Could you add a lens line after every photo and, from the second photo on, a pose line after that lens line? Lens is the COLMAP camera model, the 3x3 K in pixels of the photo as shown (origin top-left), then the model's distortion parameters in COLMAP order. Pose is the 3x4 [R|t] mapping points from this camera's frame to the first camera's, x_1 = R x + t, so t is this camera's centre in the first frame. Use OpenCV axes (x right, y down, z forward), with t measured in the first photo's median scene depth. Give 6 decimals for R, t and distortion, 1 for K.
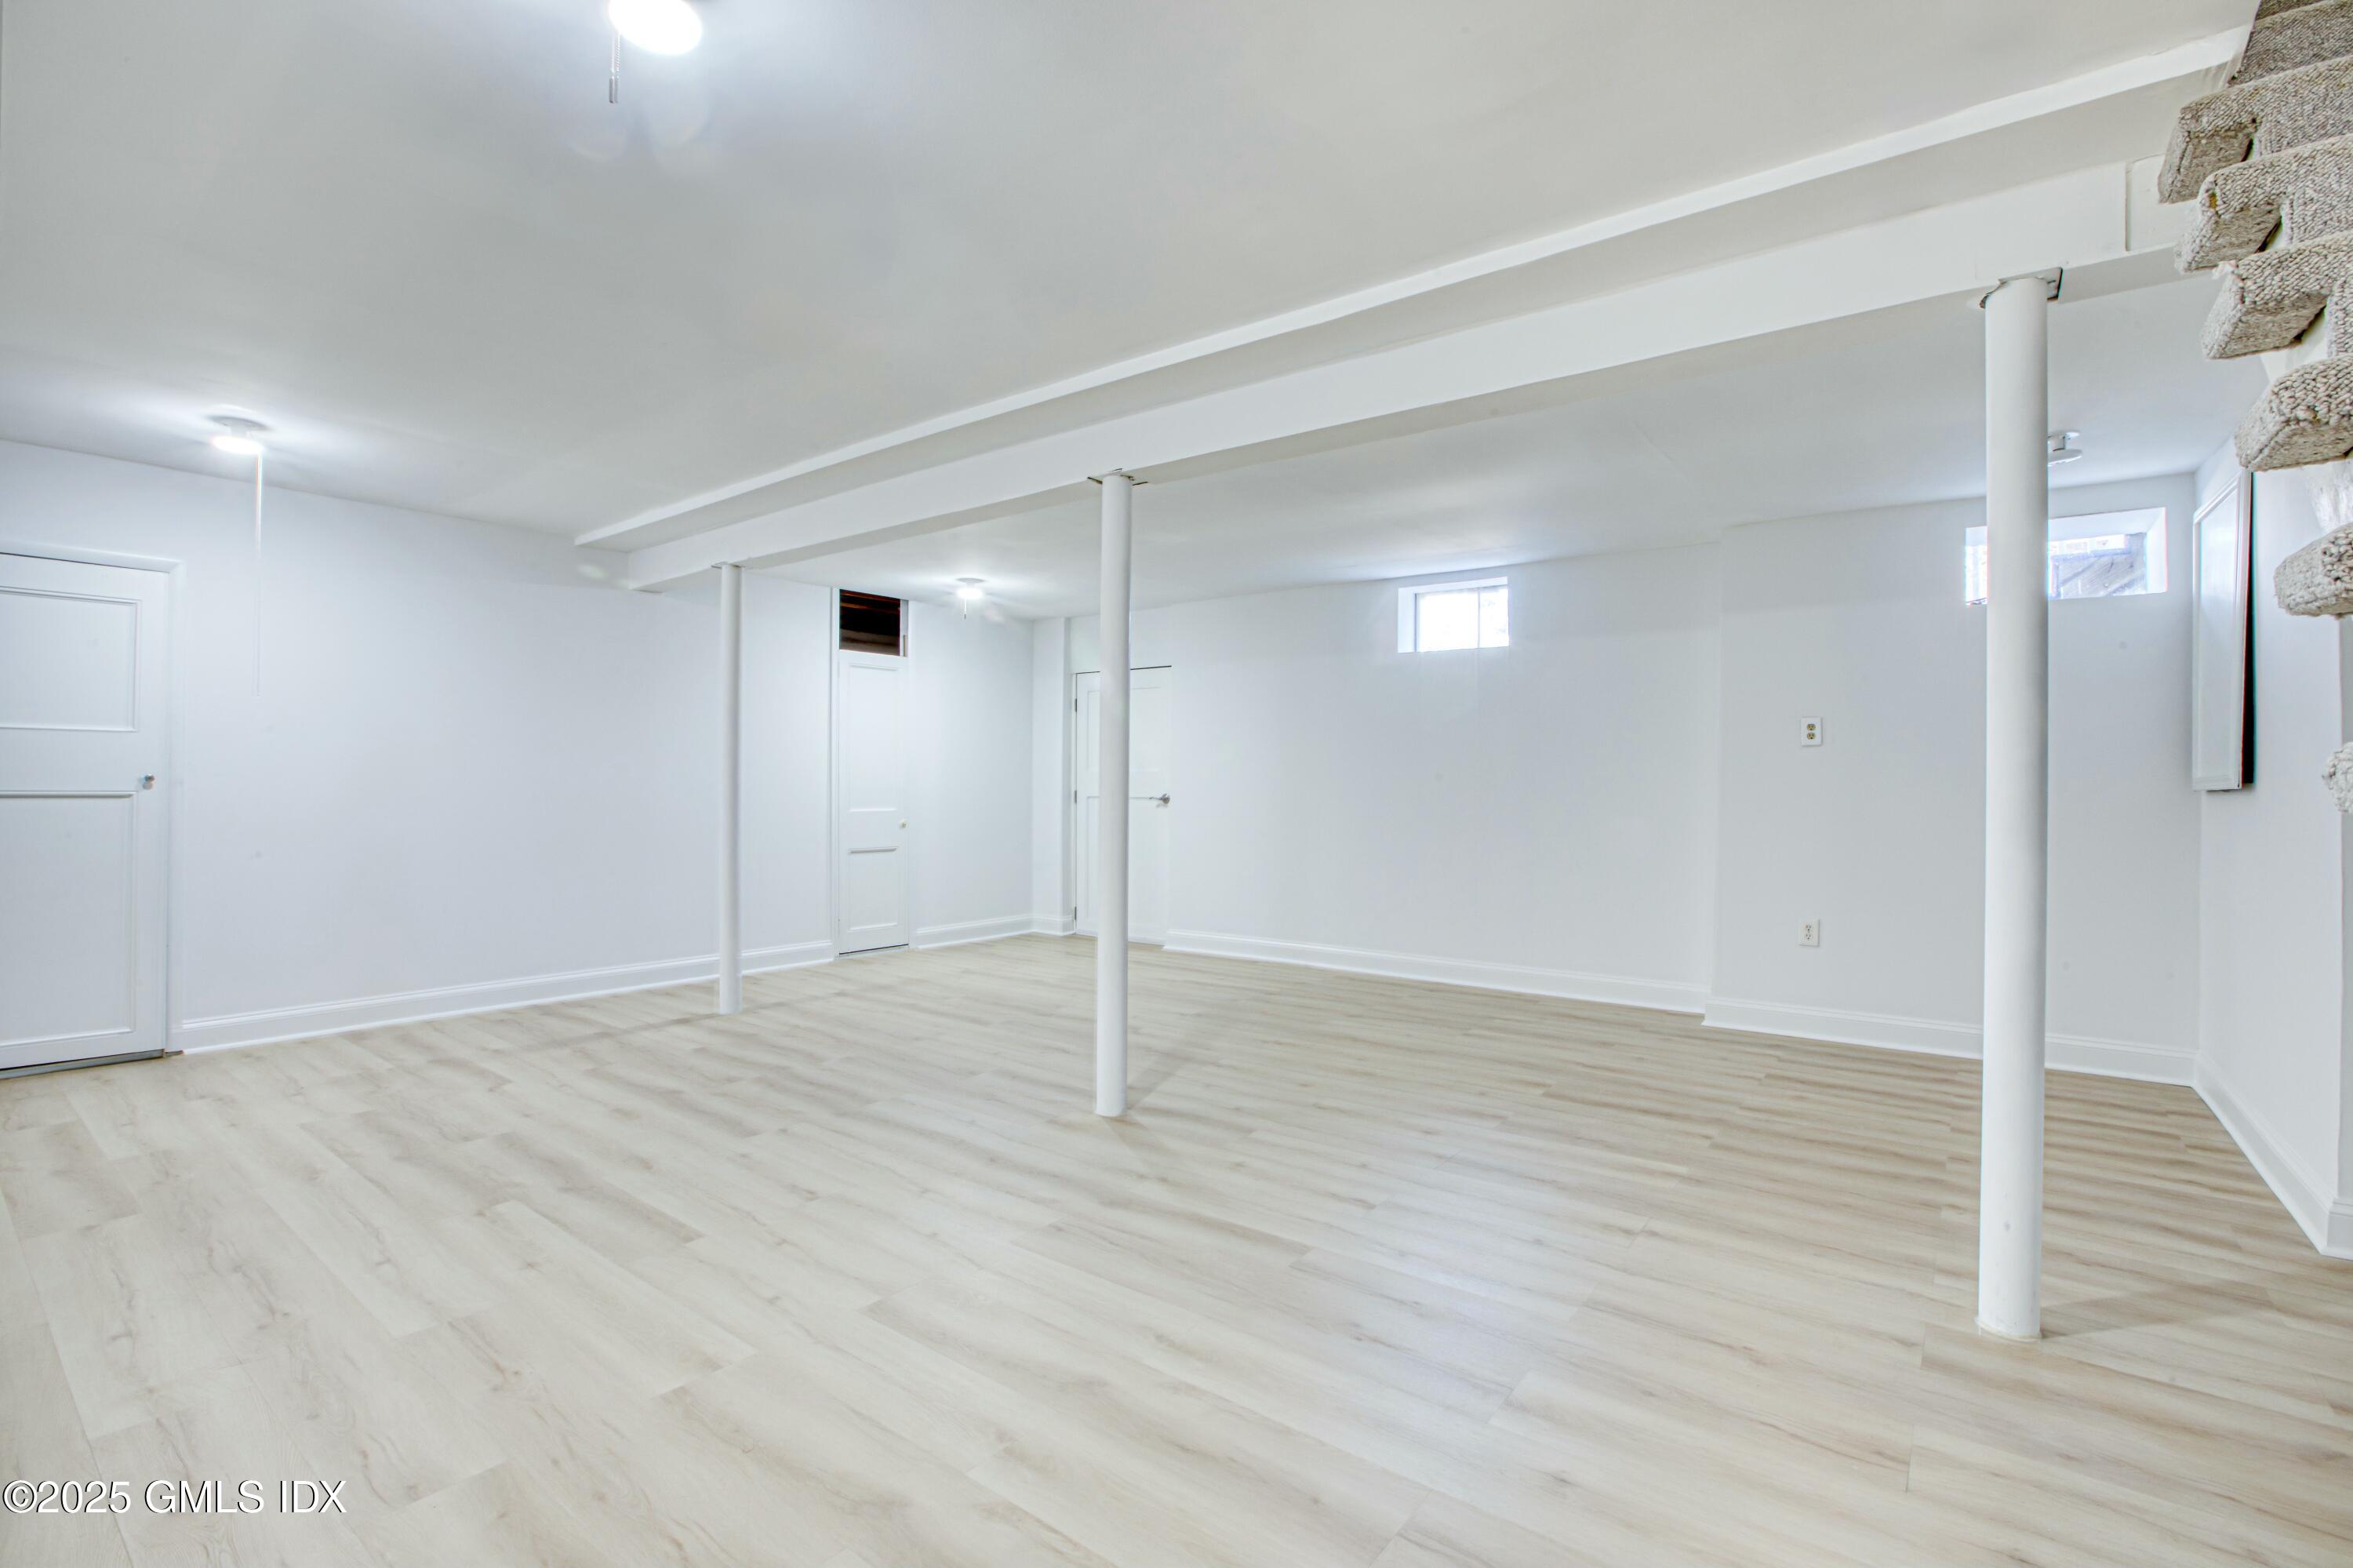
lens RADIAL K [[1065.1, 0, 1178.3], [0, 1065.1, 785.3], [0, 0, 1]] dist [-0.050131, 0.017544]
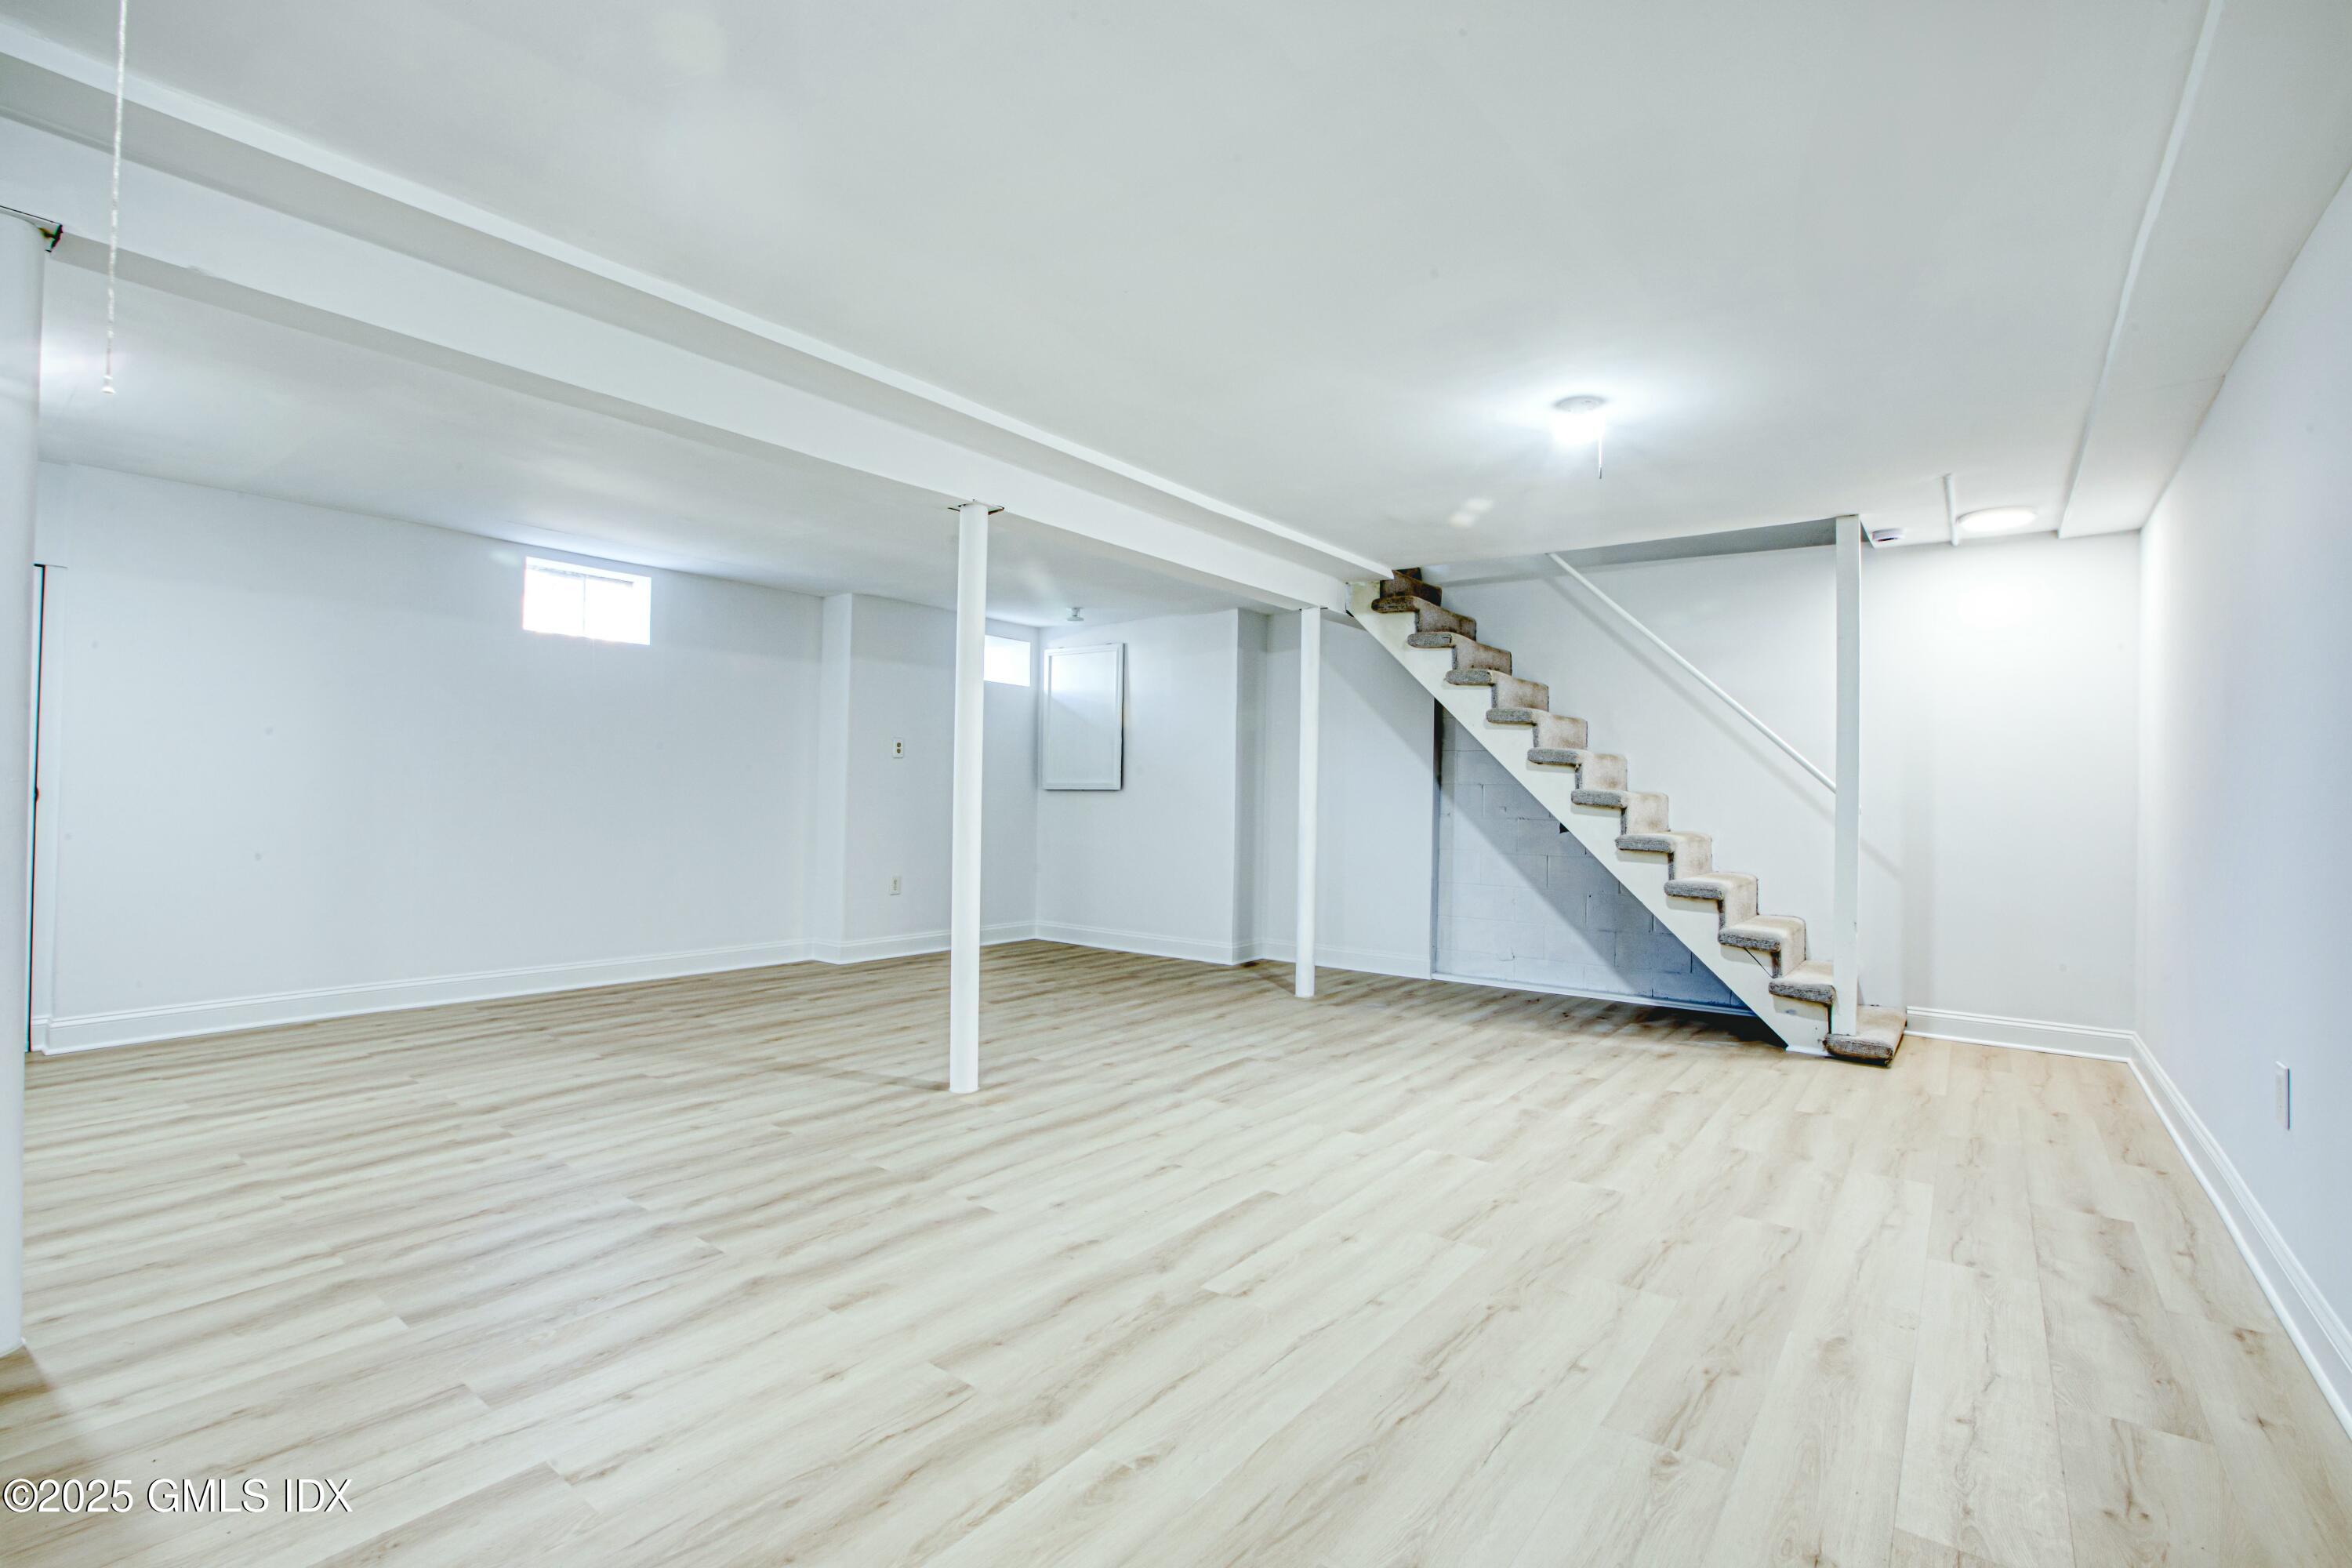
lens RADIAL K [[1064.7, 0, 1177.8], [0, 1064.7, 785.3], [0, 0, 1]] dist [-0.050131, 0.017544]
pose [[-0.004868, 0.001206, 0.999987, -1.299192], [-0.021514, 0.999768, -0.001311, -0.007456], [-0.999757, -0.021520, -0.004841, 0.895190]]
